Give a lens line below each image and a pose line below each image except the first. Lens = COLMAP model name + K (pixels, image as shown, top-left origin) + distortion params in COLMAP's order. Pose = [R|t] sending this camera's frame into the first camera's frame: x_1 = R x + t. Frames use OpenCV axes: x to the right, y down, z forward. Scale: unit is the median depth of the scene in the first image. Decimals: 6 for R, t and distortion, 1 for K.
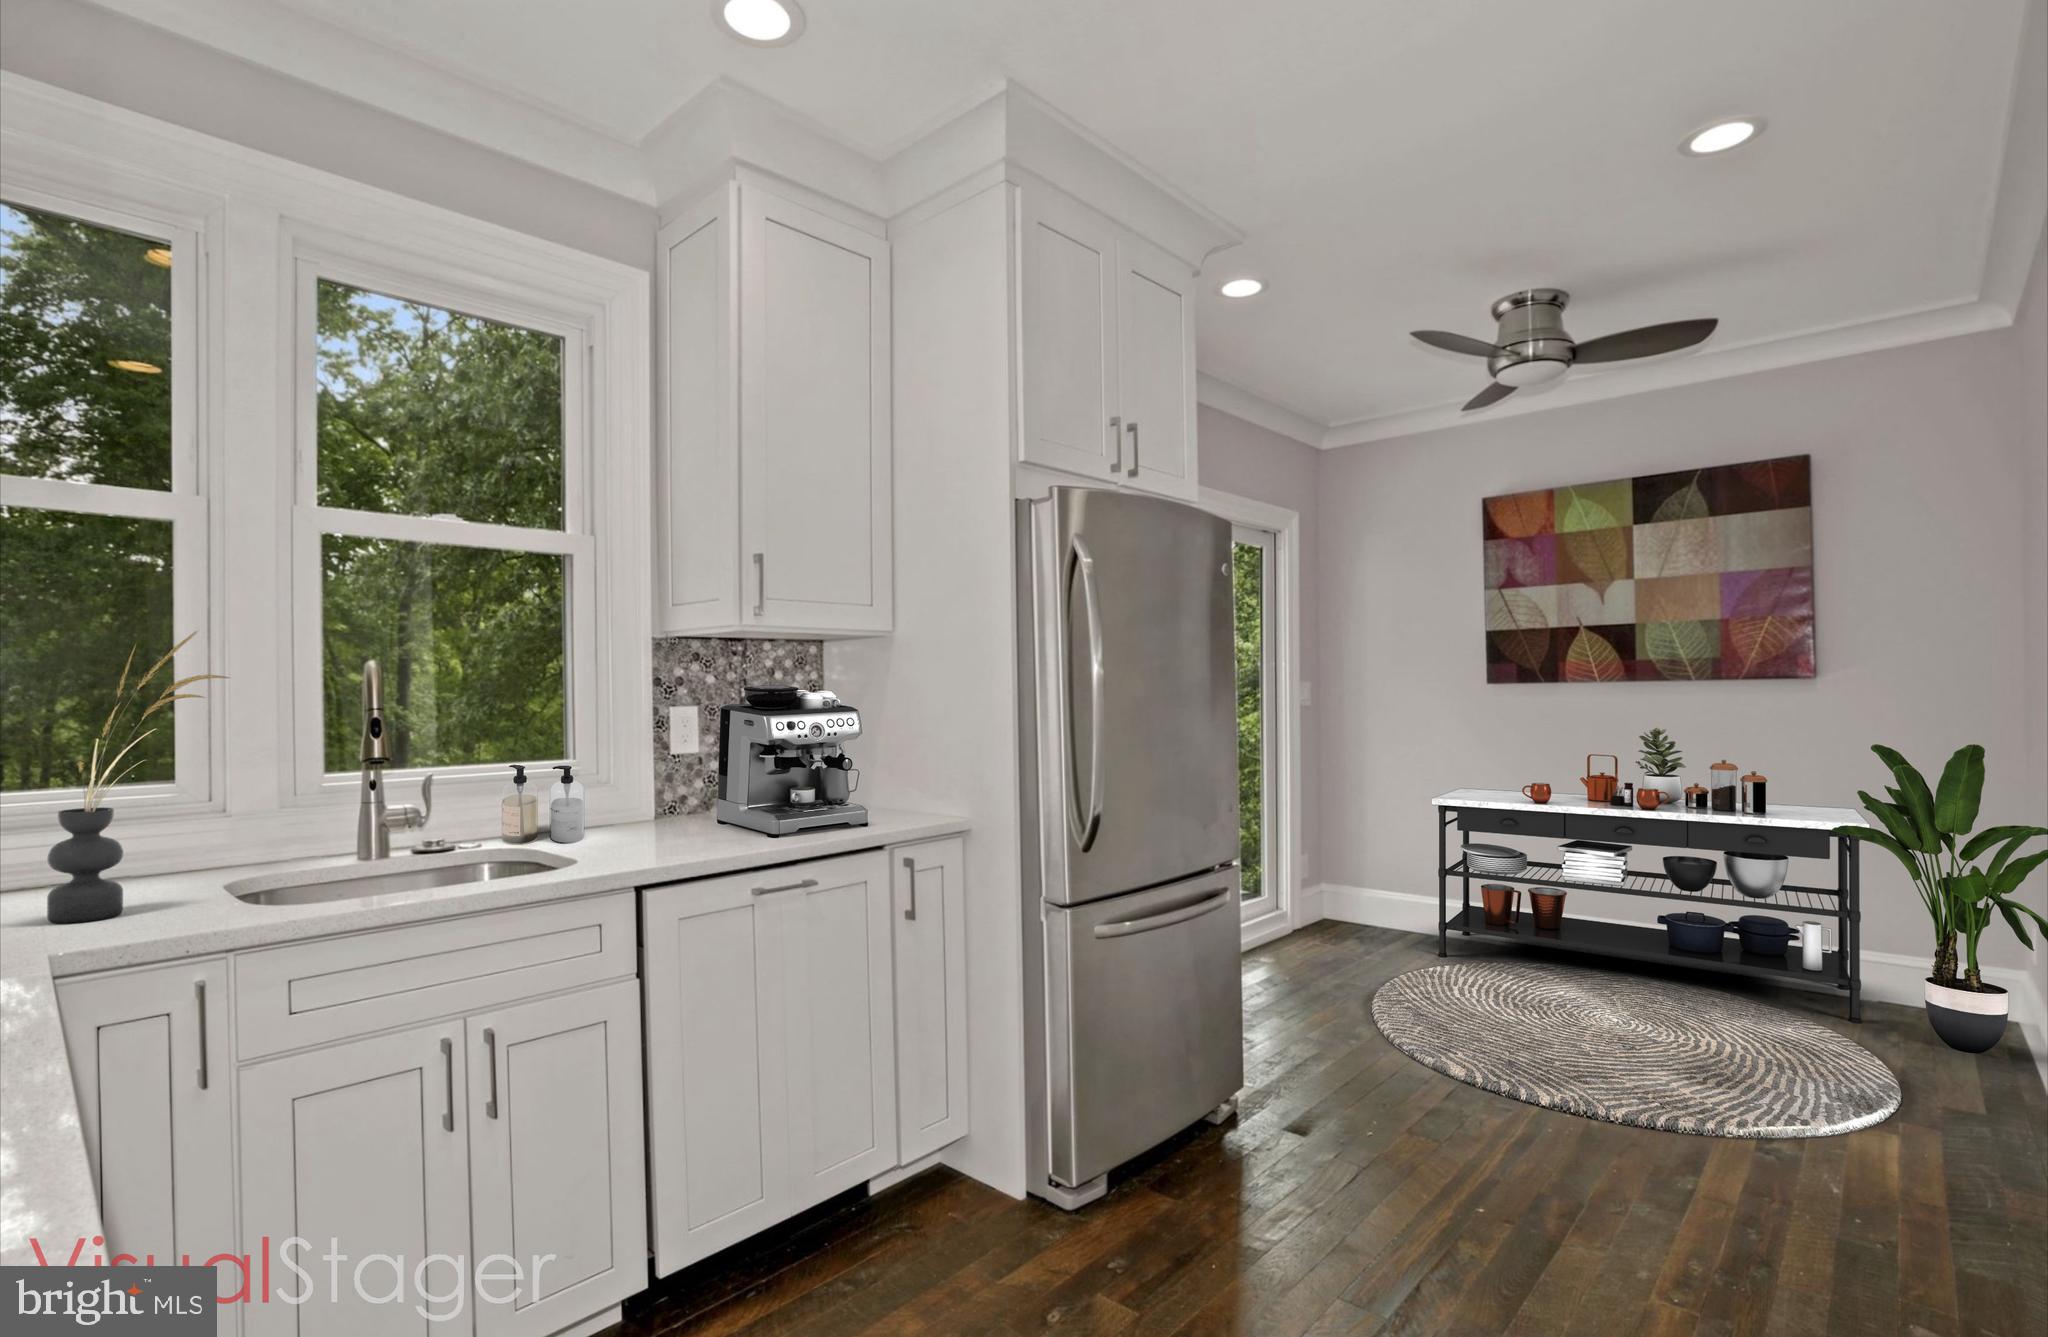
lens RADIAL K [[958.0, 0, 1068.2], [0, 958.0, 695.3], [0, 0, 1]] dist [-0.010294, 0.000266]
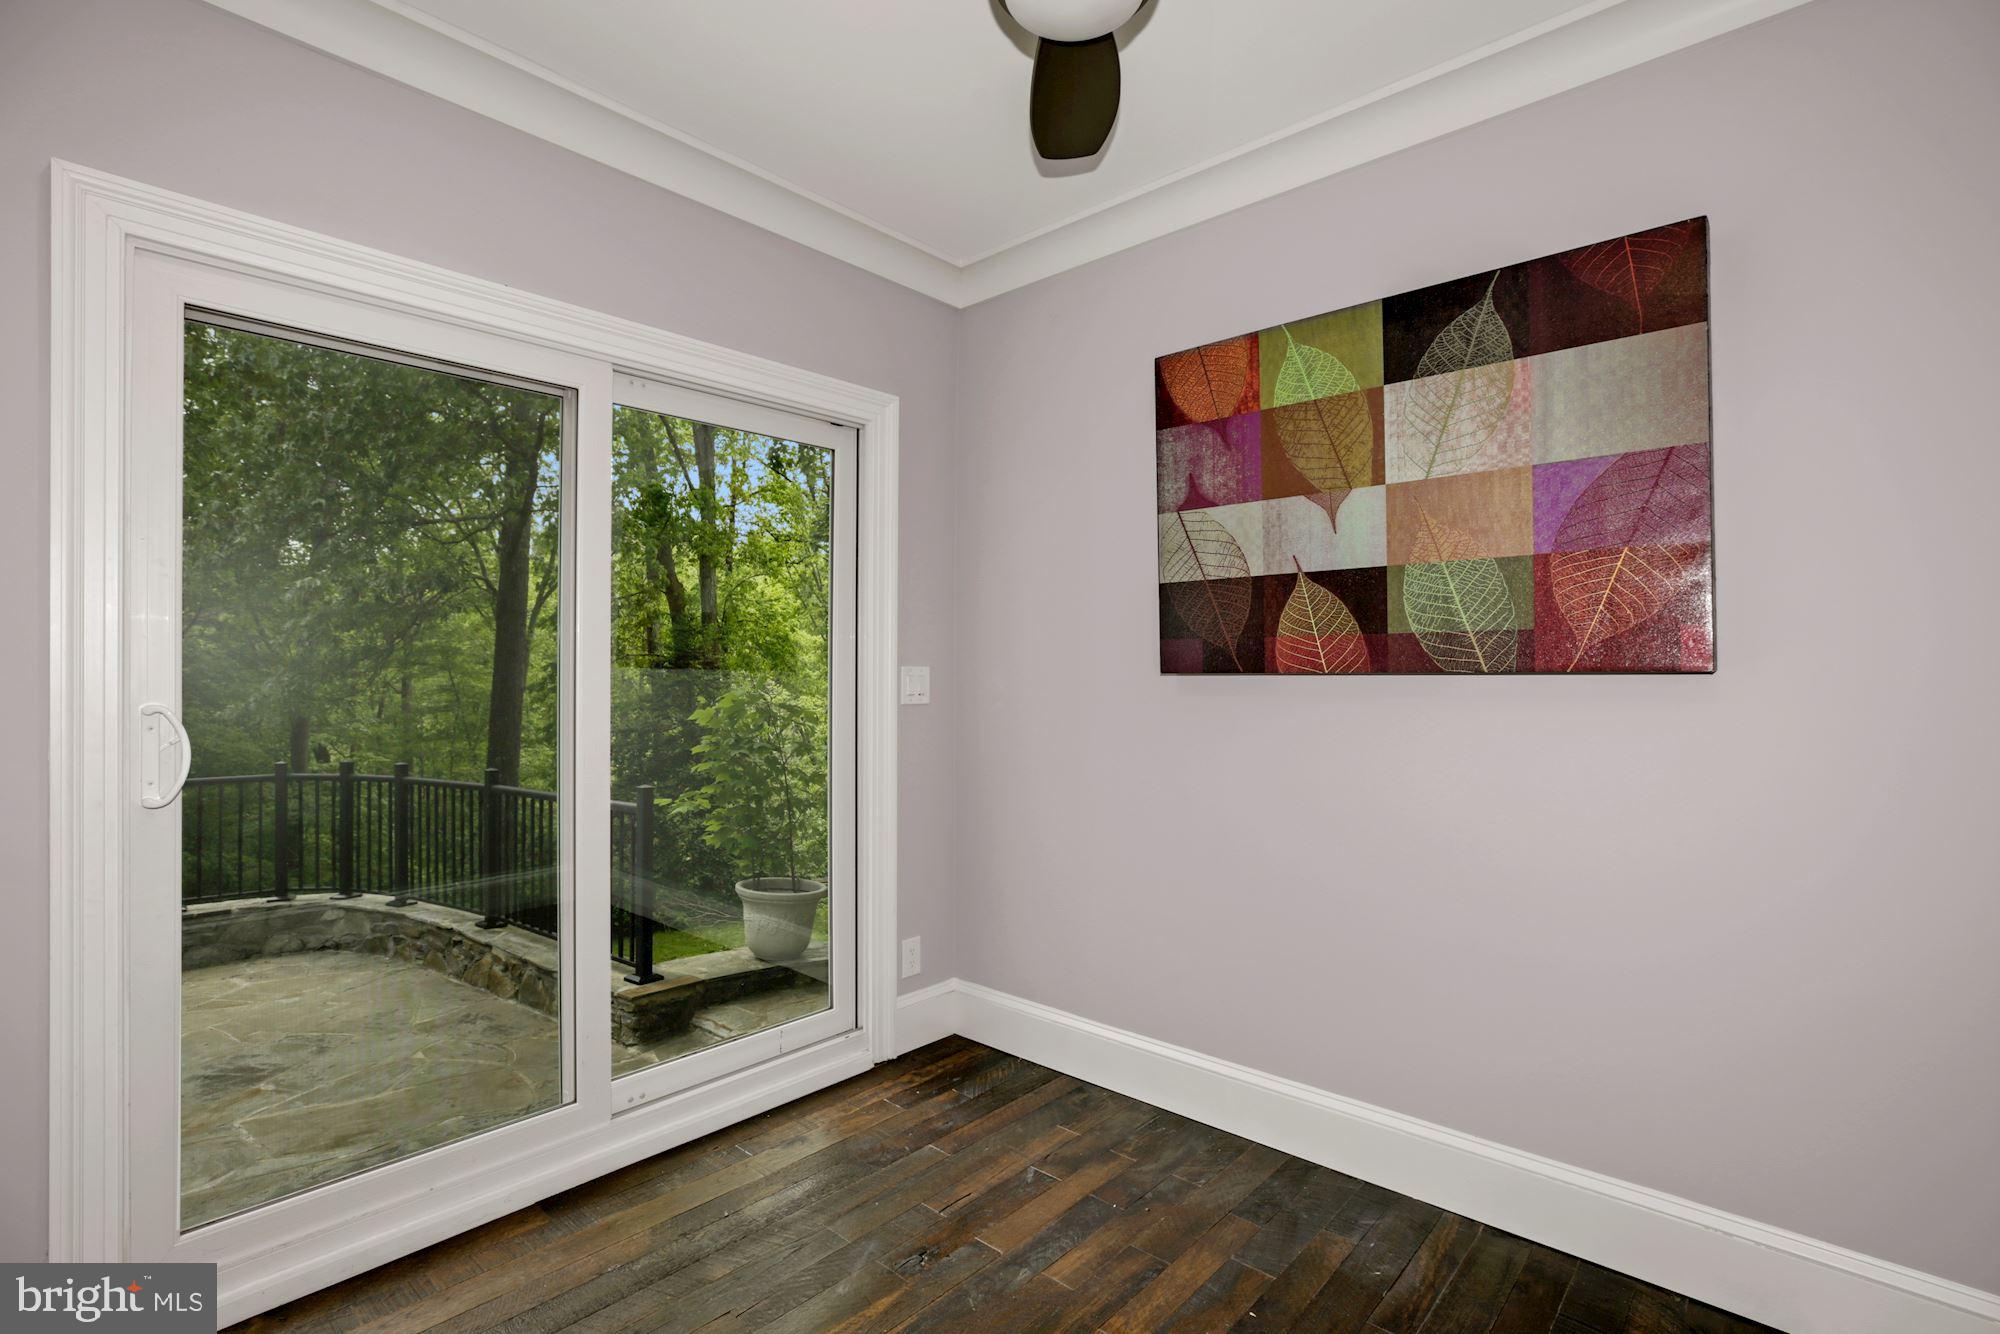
lens RADIAL K [[929.3, 0, 1003.5], [0, 929.3, 672.6], [0, 0, 1]] dist [-0.024341, 0.010296]
pose [[0.999721, 0.012440, -0.020081, 0.387113], [-0.012509, 0.999916, -0.003342, -0.010738], [0.020038, 0.003593, 0.999793, 0.470386]]
